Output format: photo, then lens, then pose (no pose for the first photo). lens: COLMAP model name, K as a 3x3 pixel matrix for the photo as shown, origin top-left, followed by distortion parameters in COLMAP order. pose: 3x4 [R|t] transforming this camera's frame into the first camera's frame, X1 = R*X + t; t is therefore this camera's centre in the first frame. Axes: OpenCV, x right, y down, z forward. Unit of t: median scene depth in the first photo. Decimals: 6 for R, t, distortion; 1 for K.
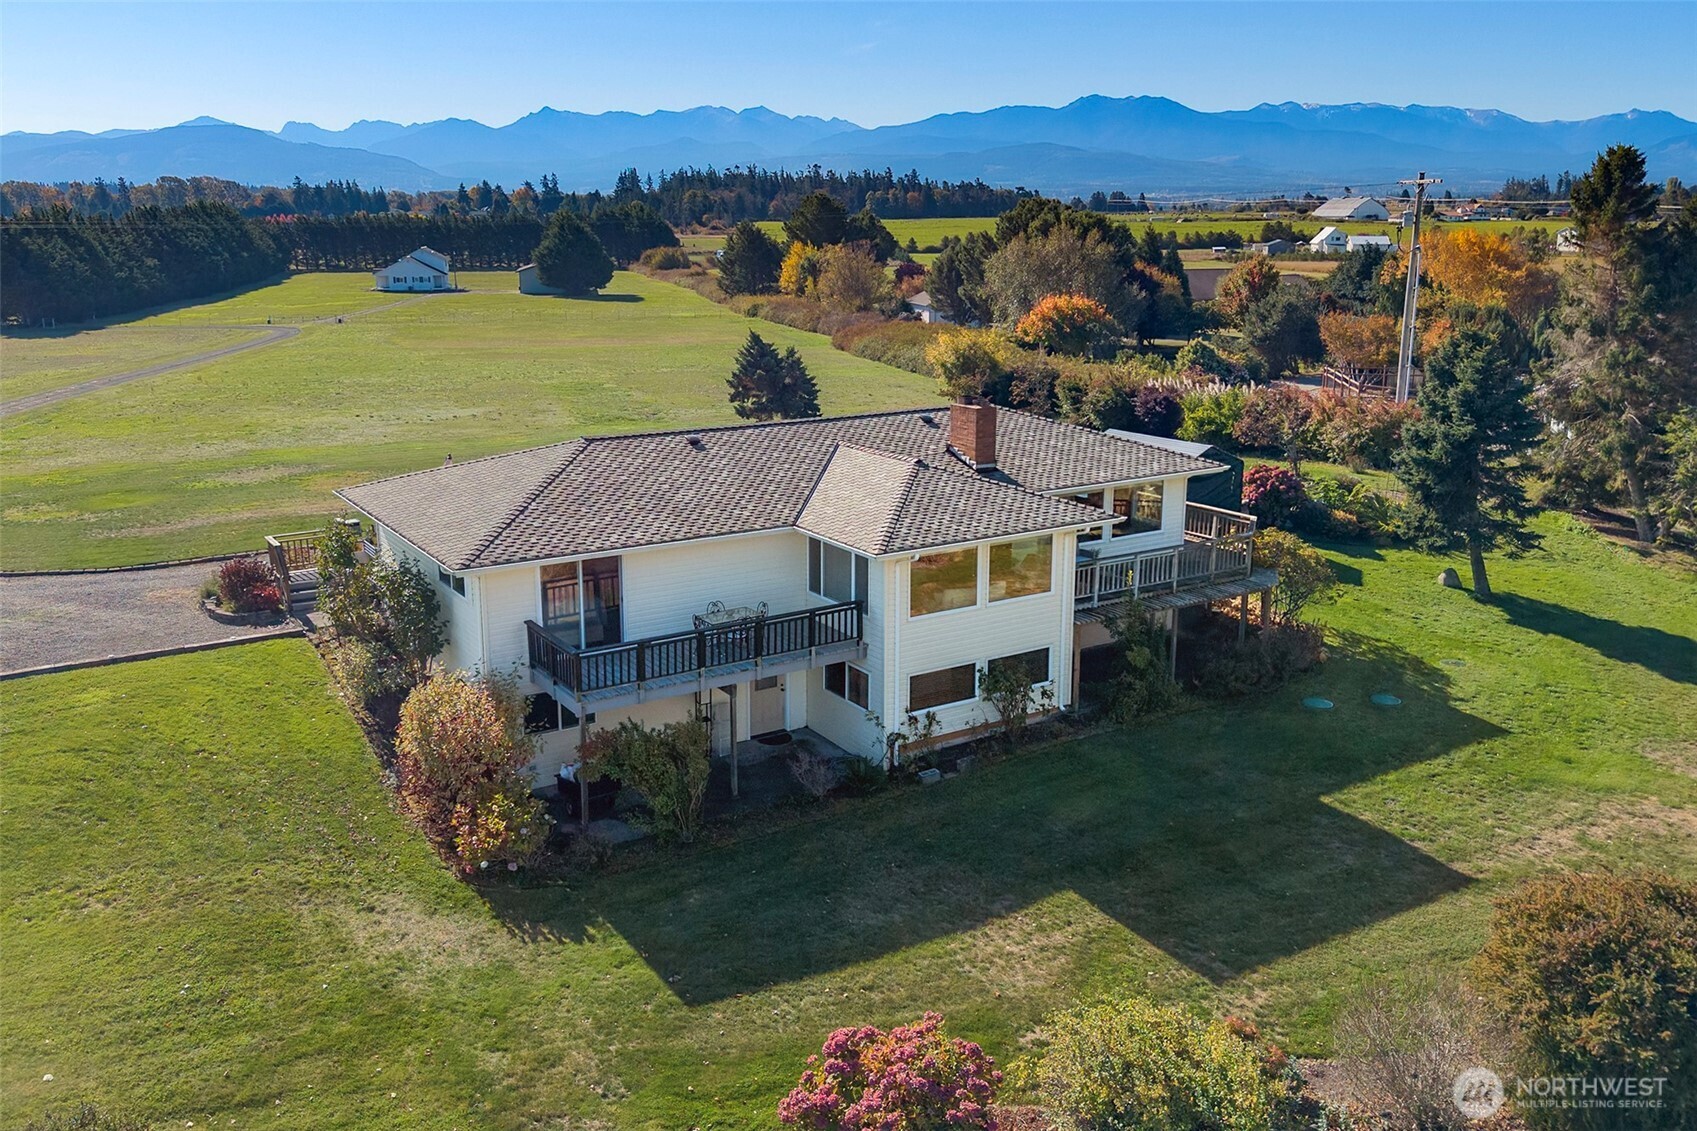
lens RADIAL K [[1442.4, 0, 810.2], [0, 1442.4, 489.2], [0, 0, 1]] dist [0.003201, -0.041572]
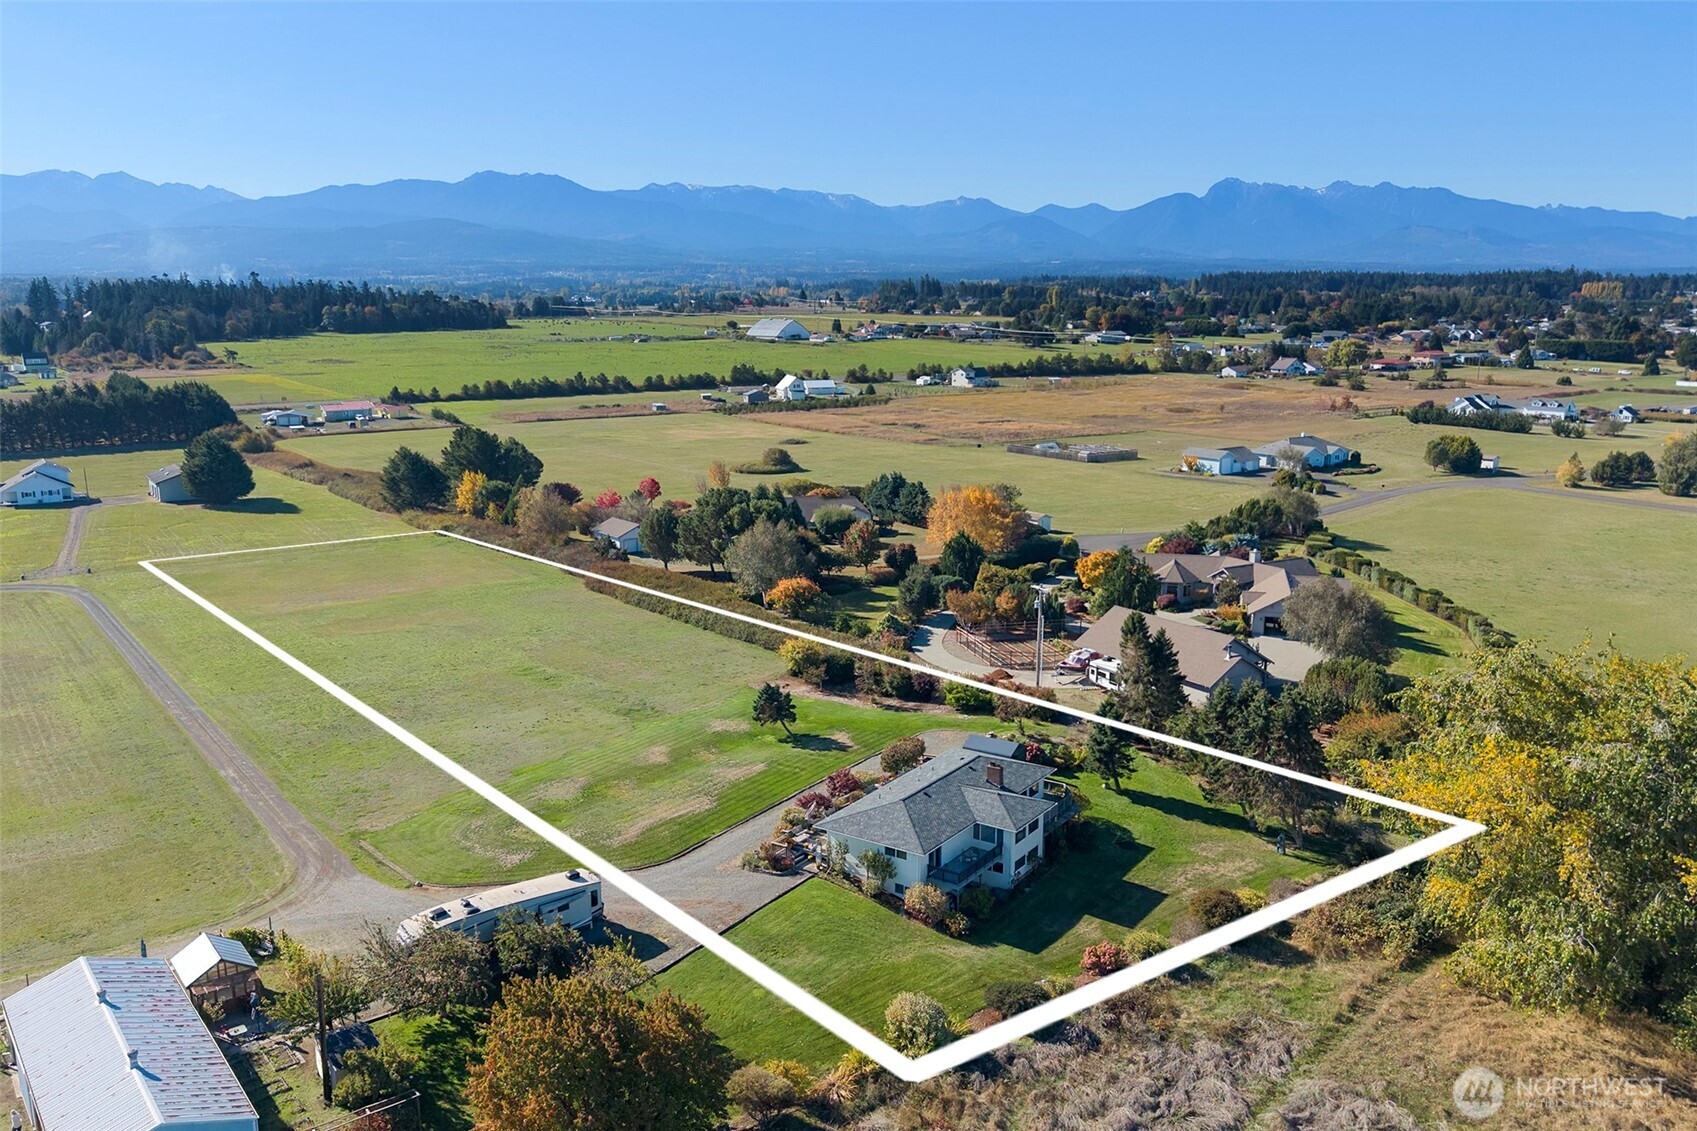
lens RADIAL K [[1442.4, 0, 845.8], [0, 1442.4, 573.4], [0, 0, 1]] dist [0.003201, -0.041572]
pose [[0.906403, -0.085844, 0.413599, -0.181432], [0.078234, 0.996309, 0.035337, -0.077472], [-0.415106, 0.000328, 0.909773, -0.214783]]
